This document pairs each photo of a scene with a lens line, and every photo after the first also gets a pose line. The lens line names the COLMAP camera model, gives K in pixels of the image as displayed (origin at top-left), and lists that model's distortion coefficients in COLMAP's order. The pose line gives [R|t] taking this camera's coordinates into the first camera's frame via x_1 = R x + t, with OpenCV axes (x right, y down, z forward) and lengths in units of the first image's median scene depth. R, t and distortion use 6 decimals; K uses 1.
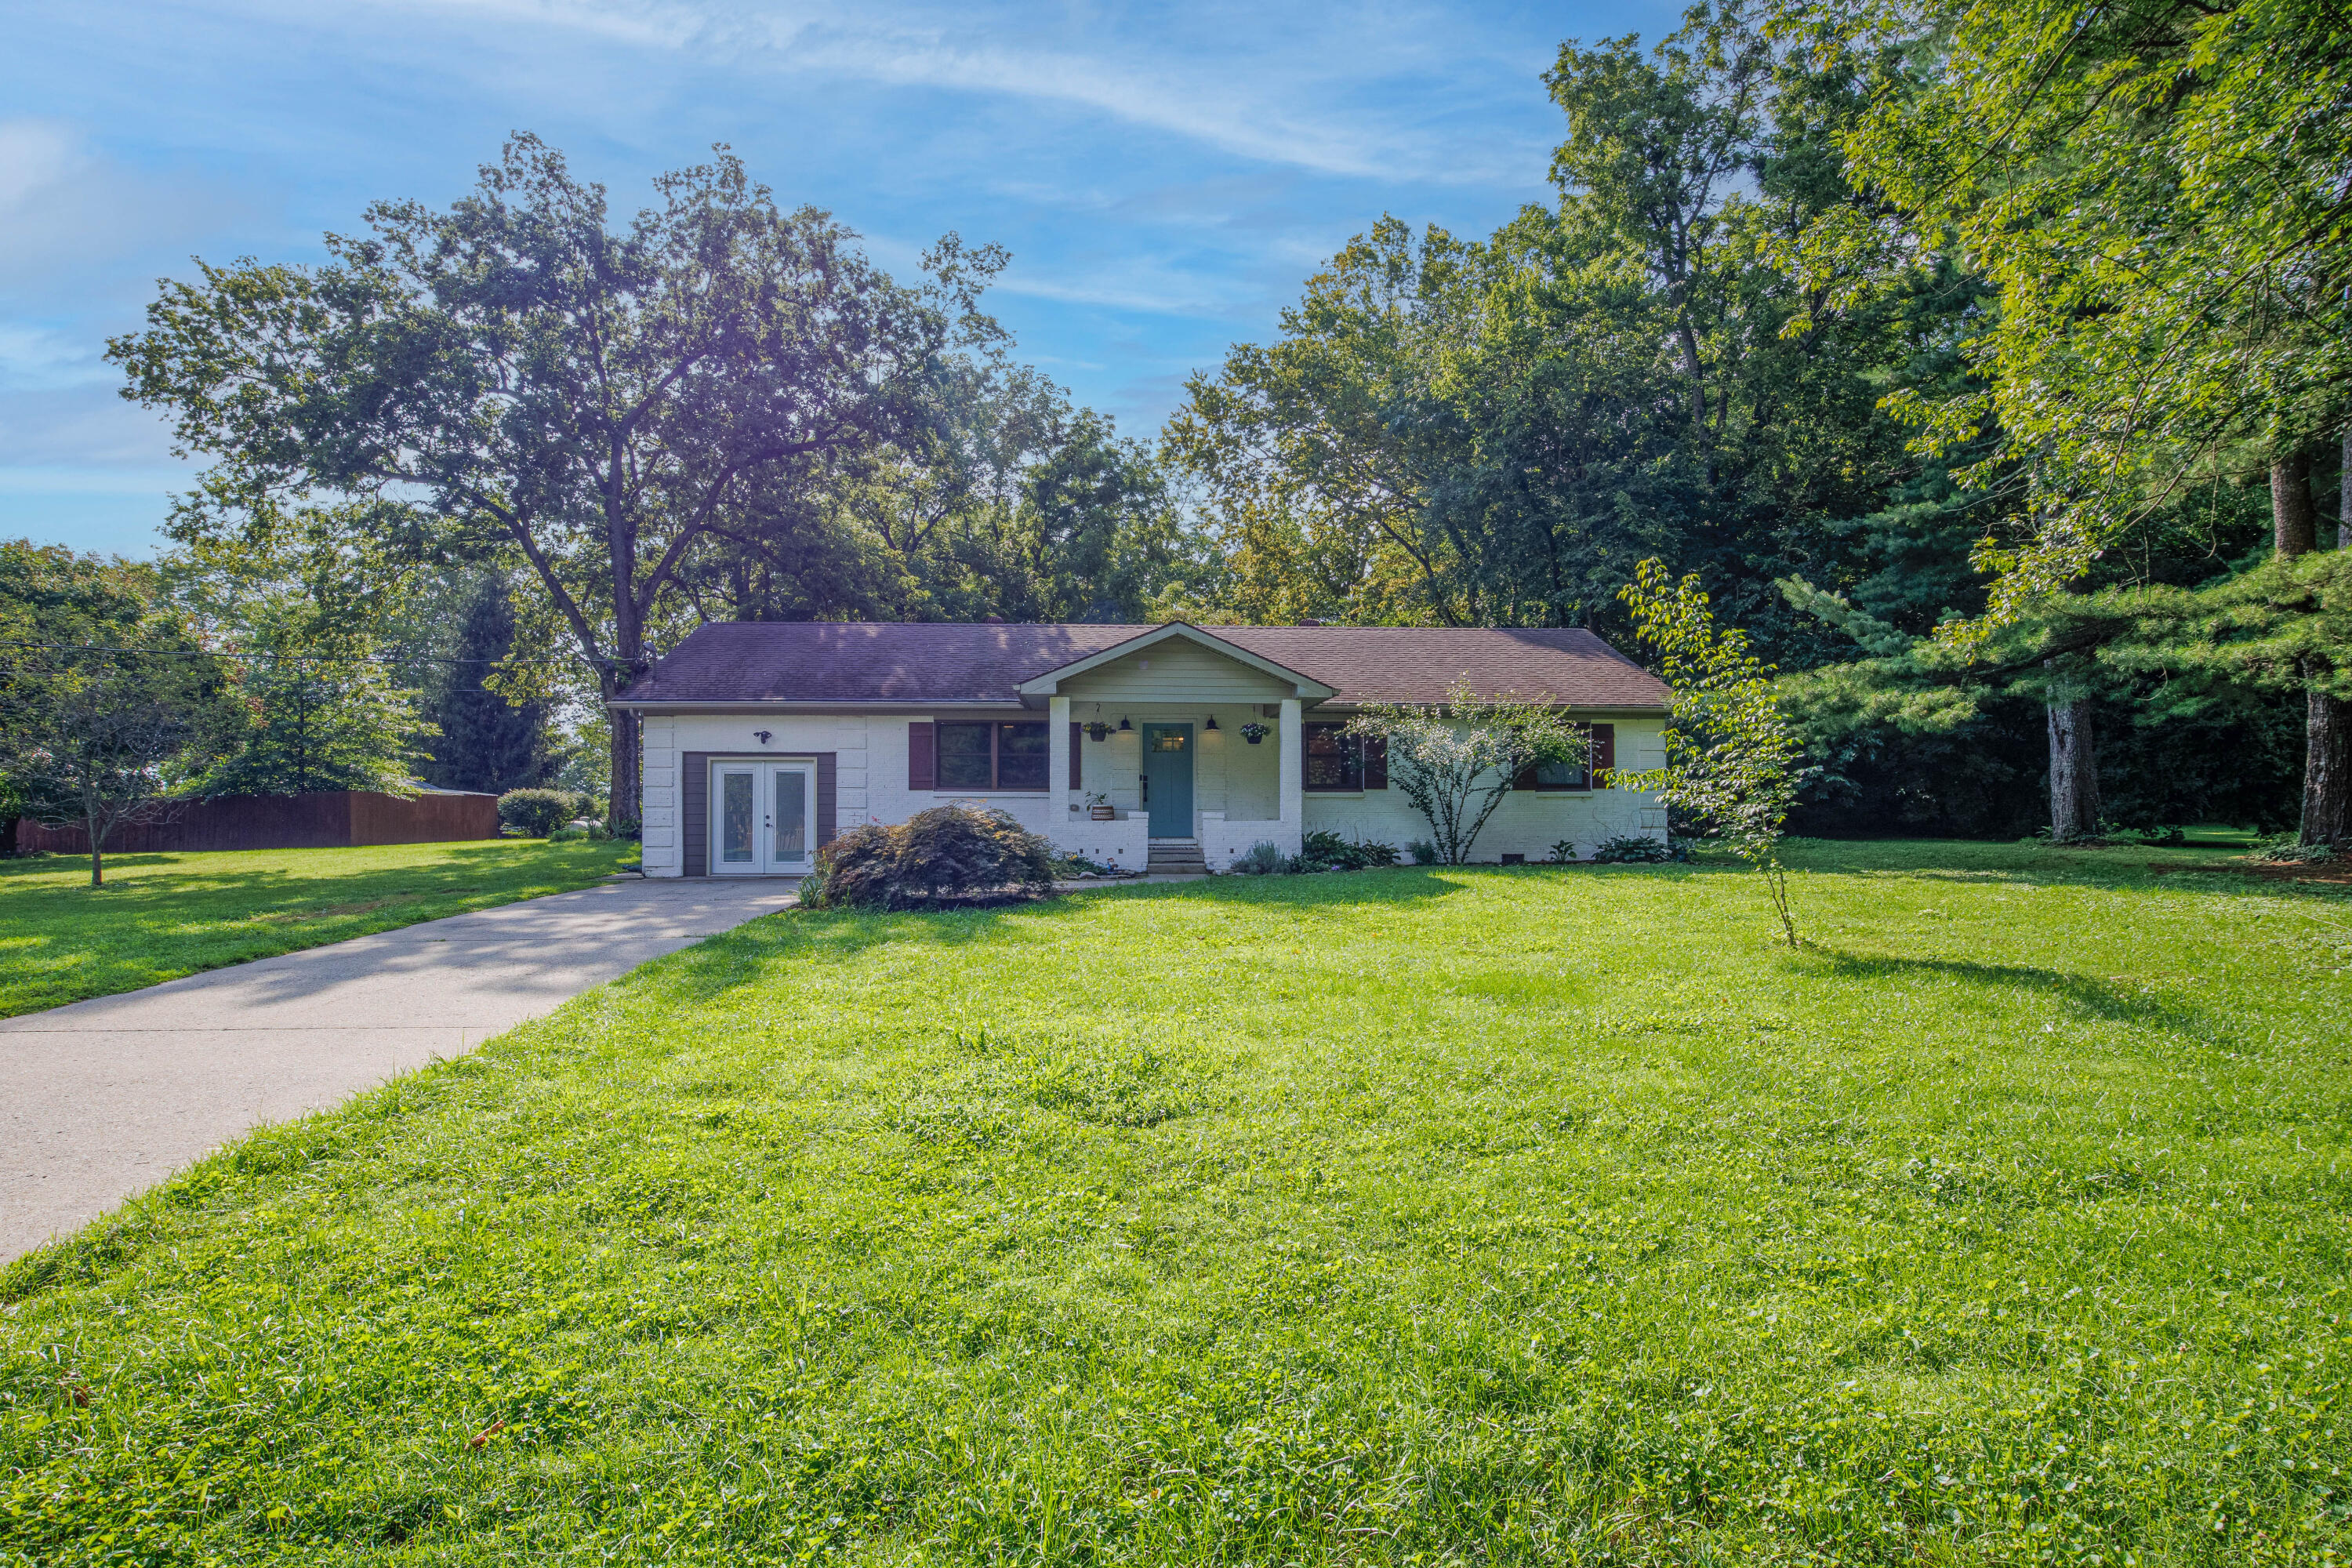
lens RADIAL K [[1221.1, 0, 1176.0], [0, 1221.1, 784.0], [0, 0, 1]] dist [-0.029383, 0.001677]
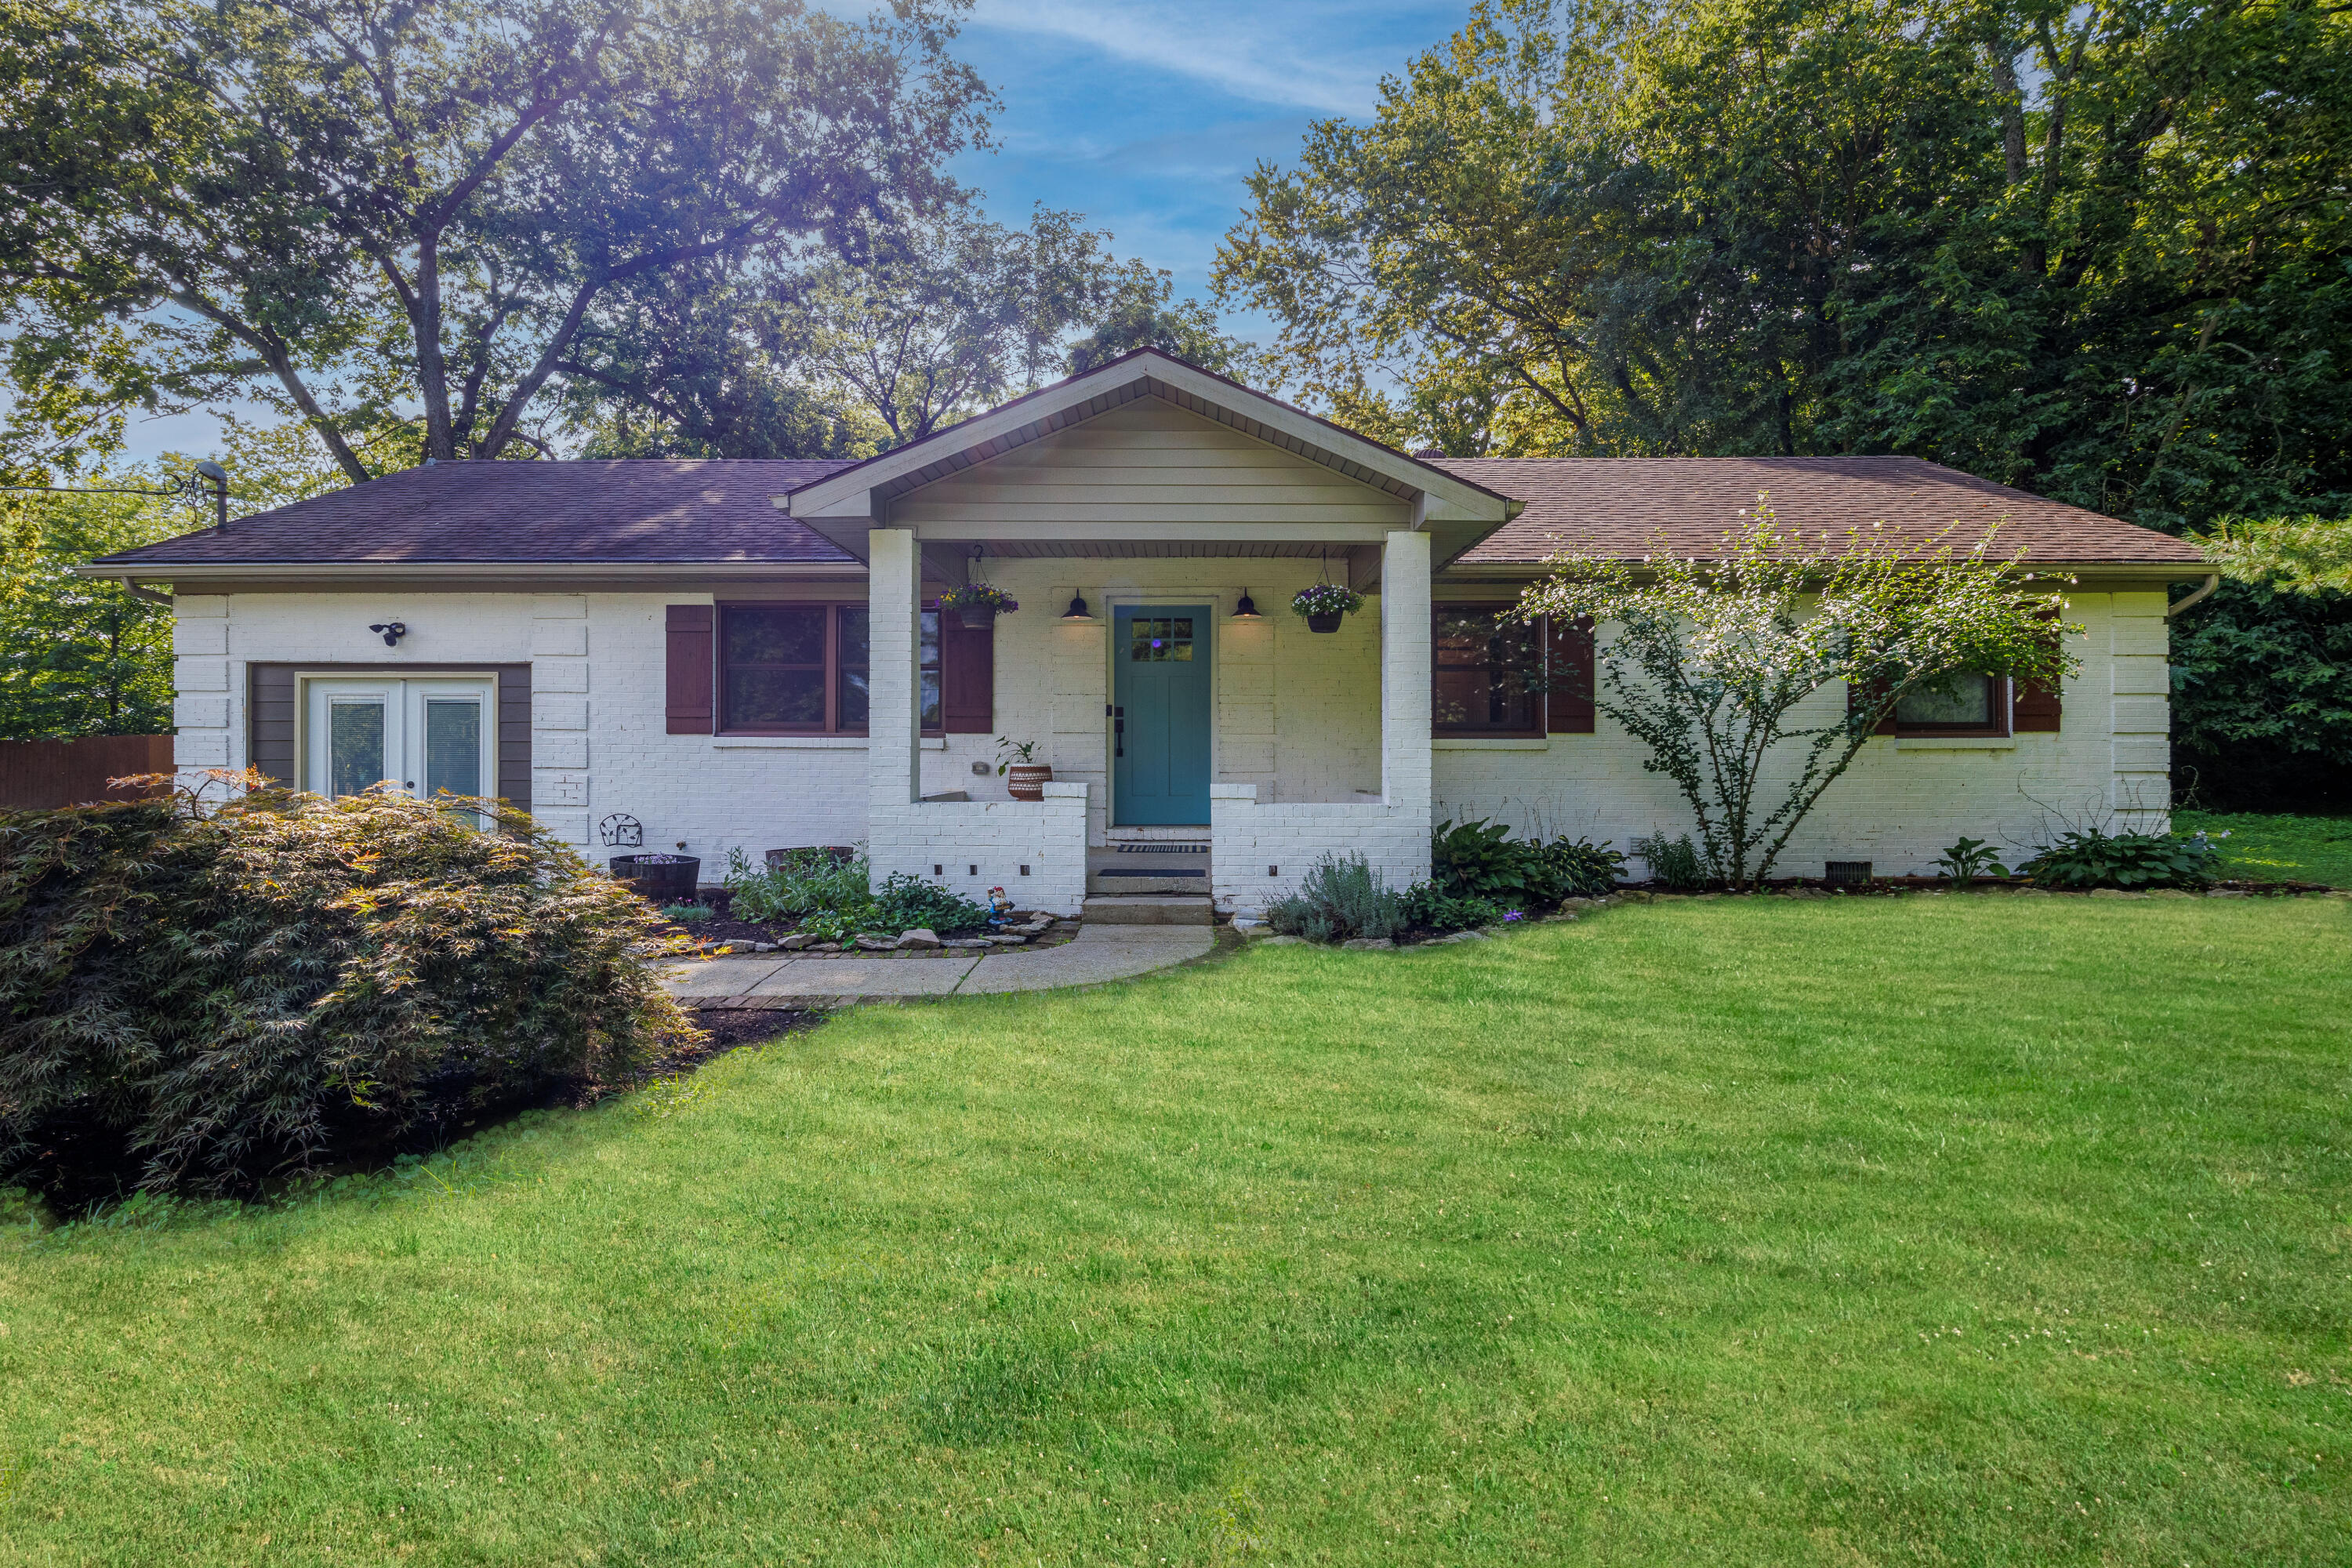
lens RADIAL K [[1189.6, 0, 1183.4], [0, 1189.6, 741.5], [0, 0, 1]] dist [0.001417, -0.000117]
pose [[0.997335, 0.001636, -0.072935, 0.040174], [-0.000755, 0.999926, 0.012107, 0.001749], [0.072950, -0.012019, 0.997263, 0.506706]]
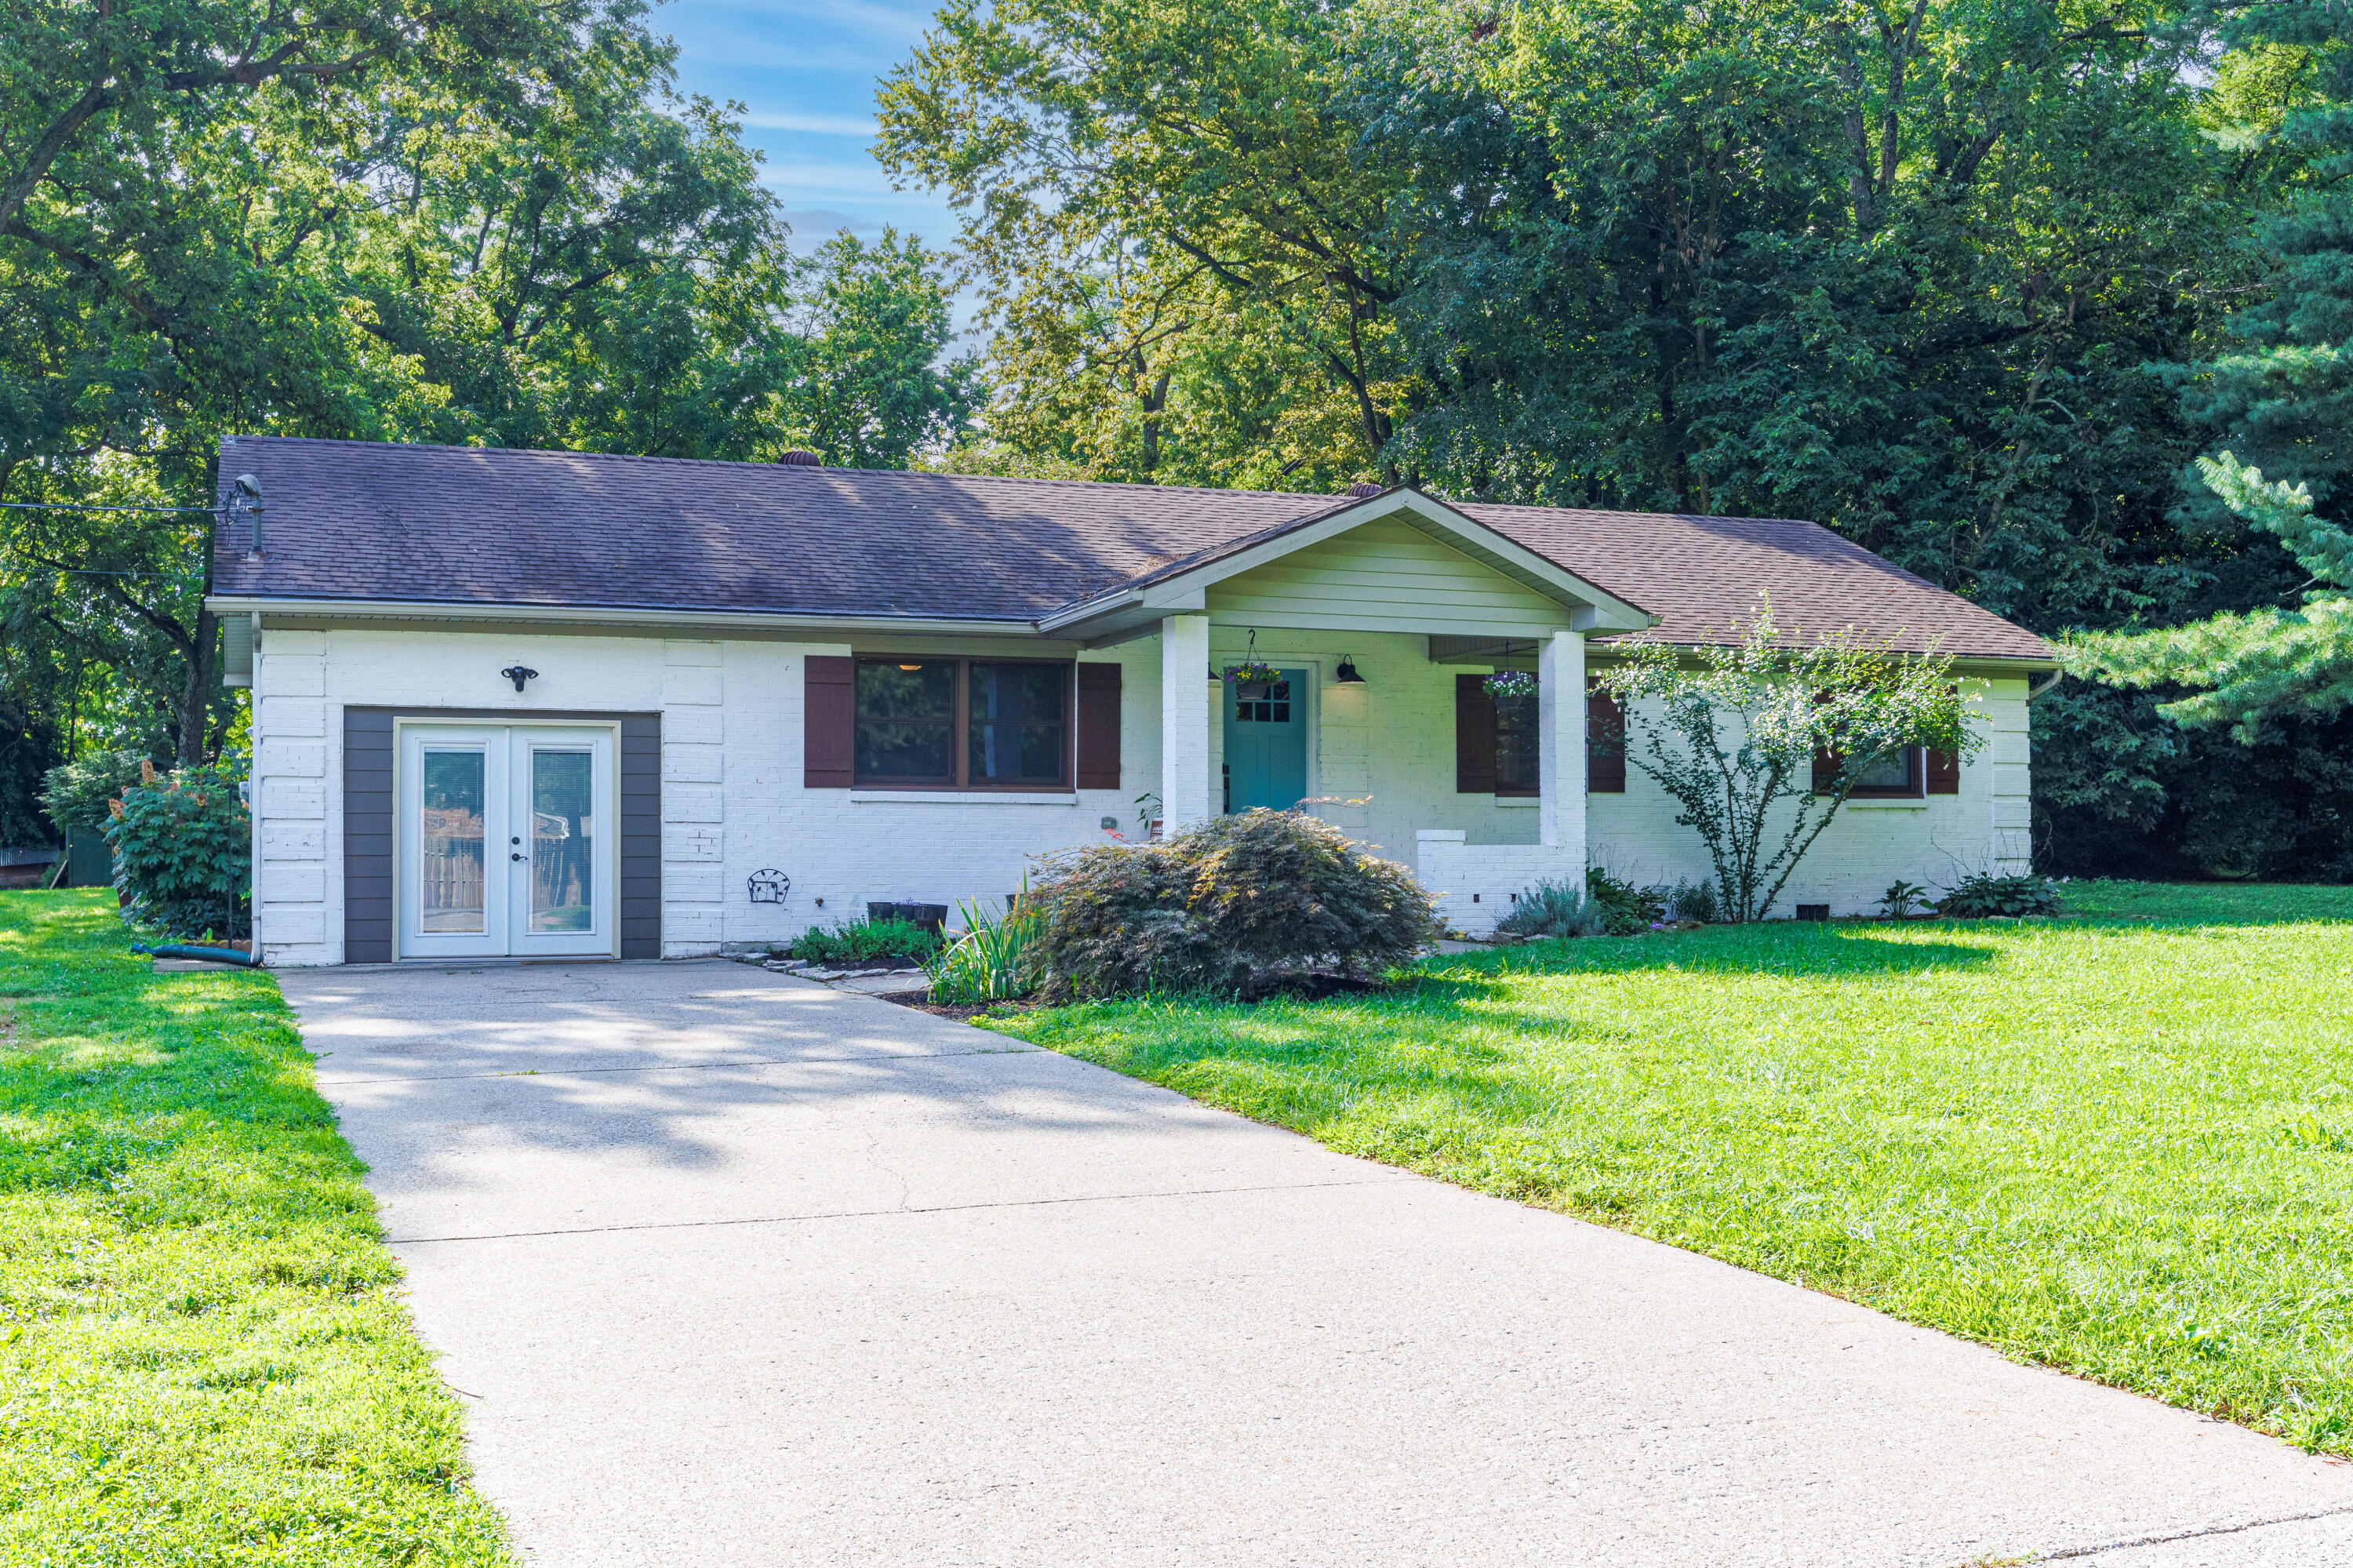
lens RADIAL K [[2418.3, 0, 1176.5], [0, 2418.3, 784.0], [0, 0, 1]] dist [-0.019150, -0.033791]
pose [[0.952837, 0.008284, 0.303371, -0.378500], [-0.006394, 0.999953, -0.007222, 0.009761], [-0.303417, 0.004941, 0.952845, -0.013098]]
